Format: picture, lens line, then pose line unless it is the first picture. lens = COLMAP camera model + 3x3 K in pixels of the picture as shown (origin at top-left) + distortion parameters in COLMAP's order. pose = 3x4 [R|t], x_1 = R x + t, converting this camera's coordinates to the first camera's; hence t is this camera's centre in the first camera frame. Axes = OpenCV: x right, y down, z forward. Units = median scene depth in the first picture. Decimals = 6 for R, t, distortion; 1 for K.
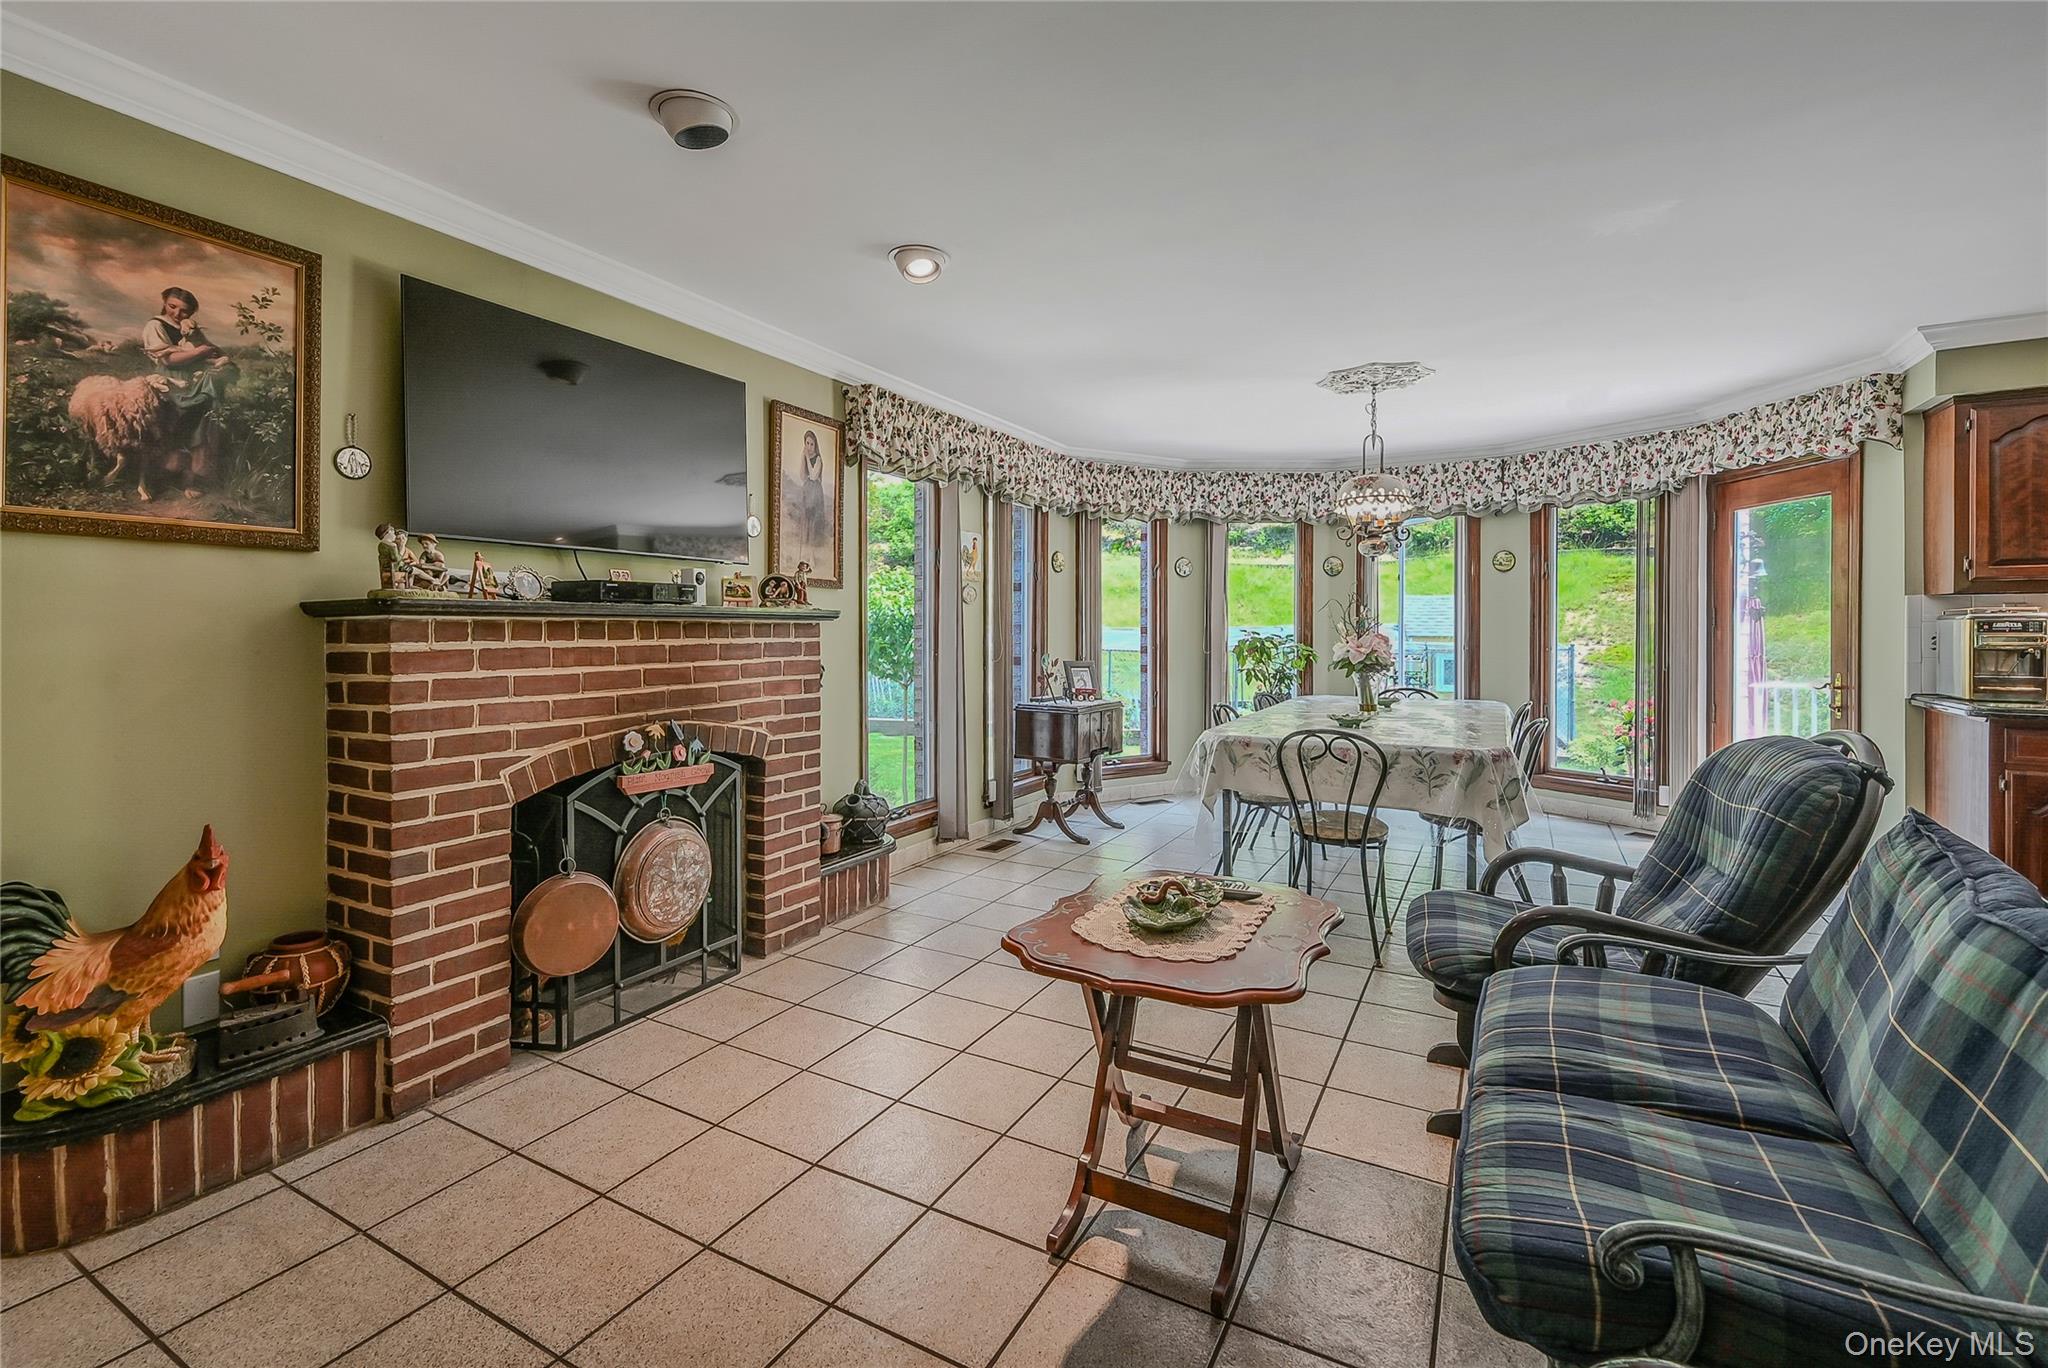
lens RADIAL K [[896.2, 0, 995.7], [0, 896.2, 633.9], [0, 0, 1]] dist [-0.000769, -0.000035]
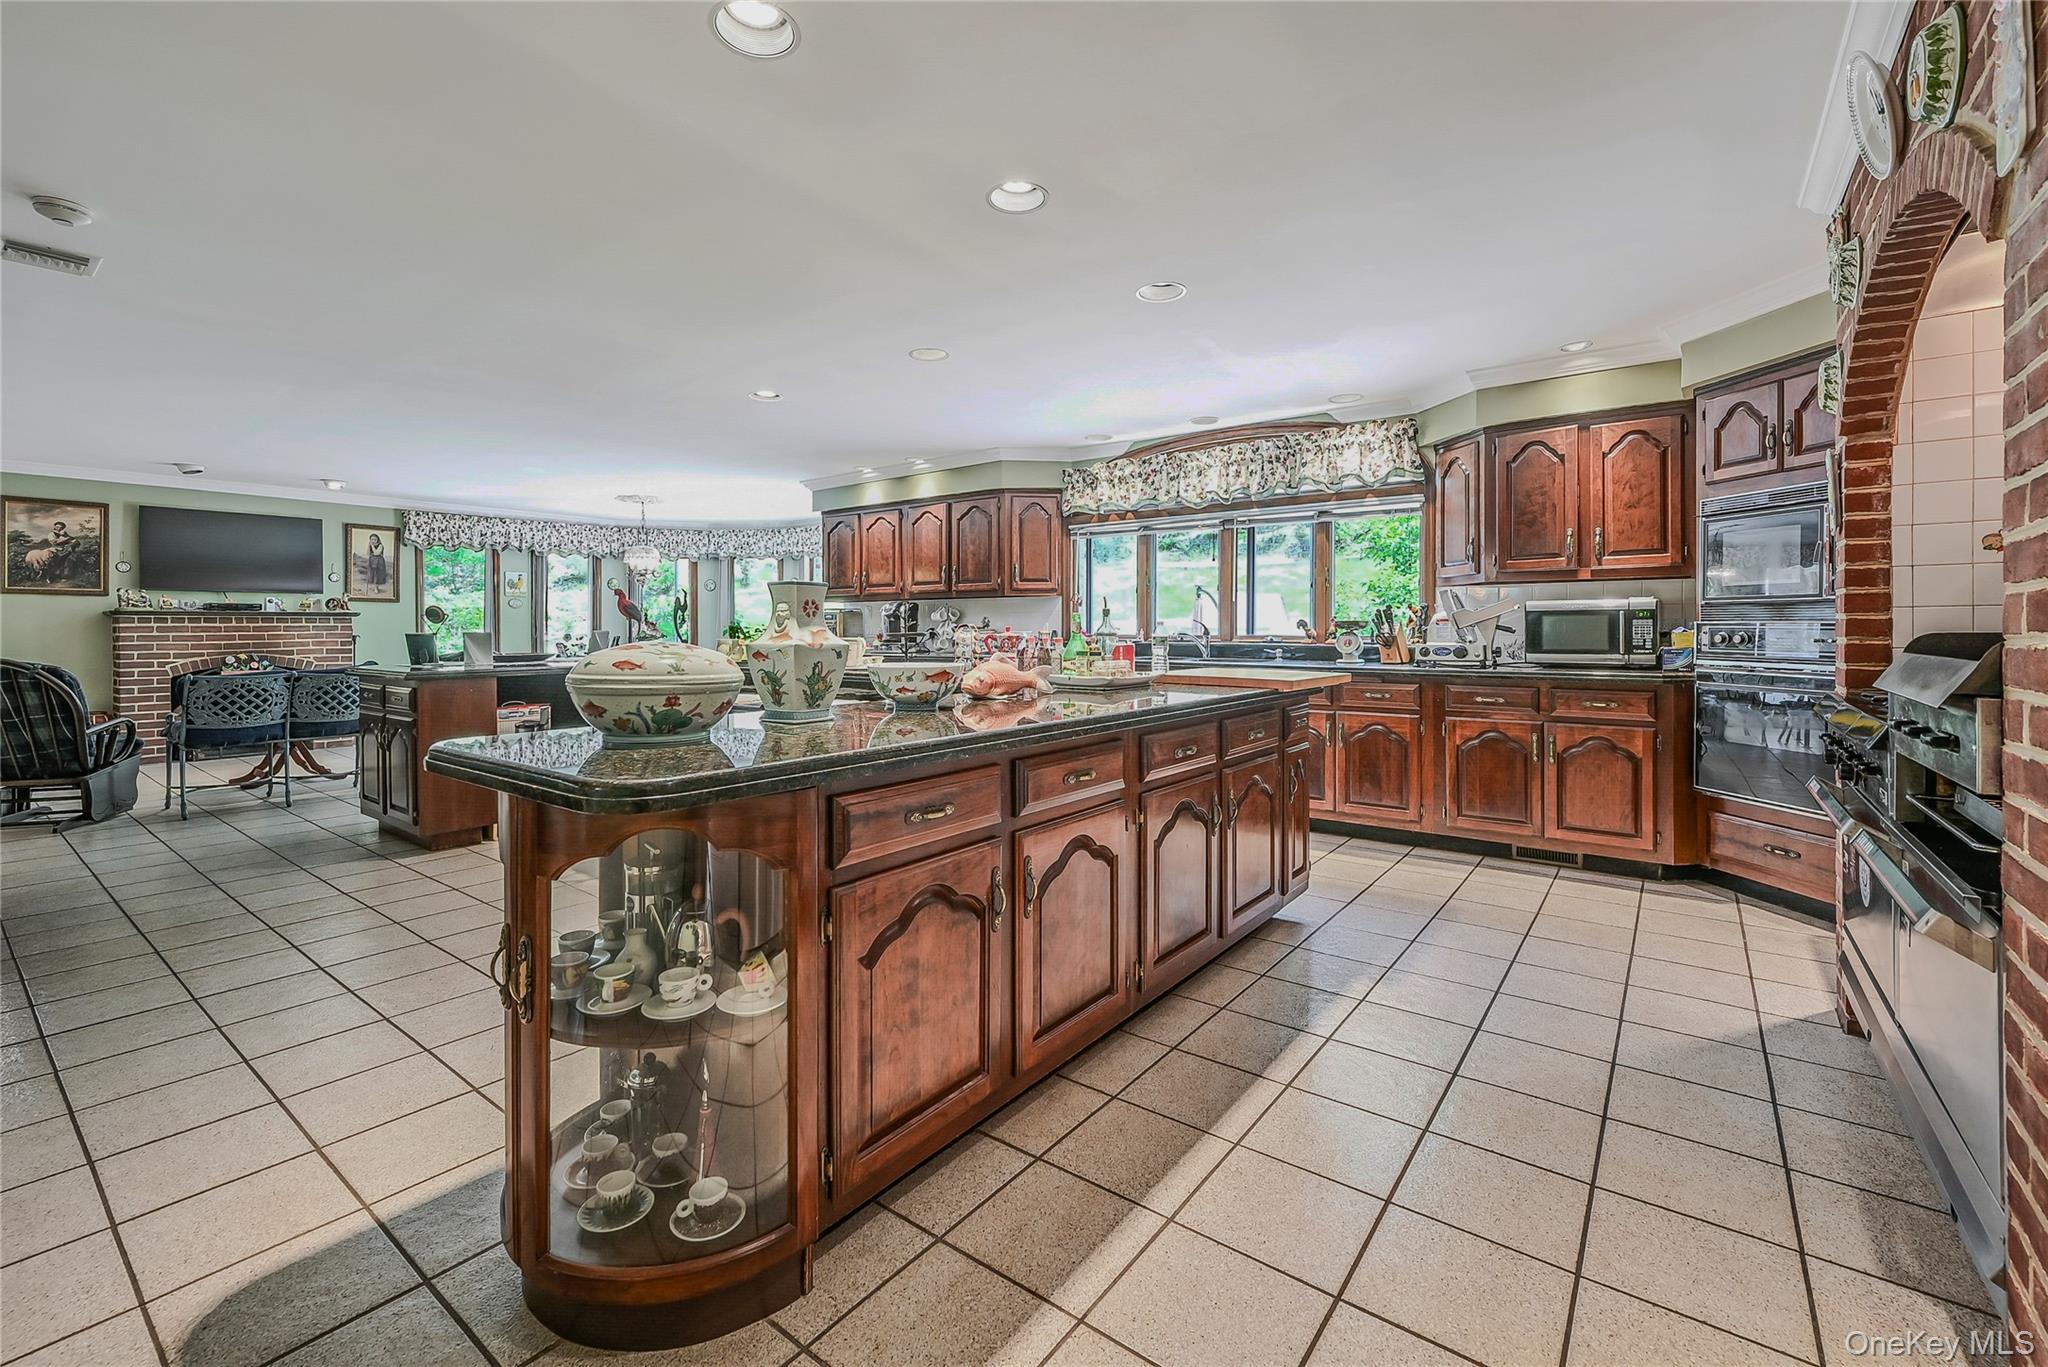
lens RADIAL K [[872.3, 0, 1015.4], [0, 872.3, 630.0], [0, 0, 1]] dist [-0.000592, -0.000177]
pose [[0.991294, -0.000557, -0.131668, 2.922303], [0.000728, 0.999999, 0.001256, 0.029992], [0.131667, -0.001341, 0.991293, -1.698200]]
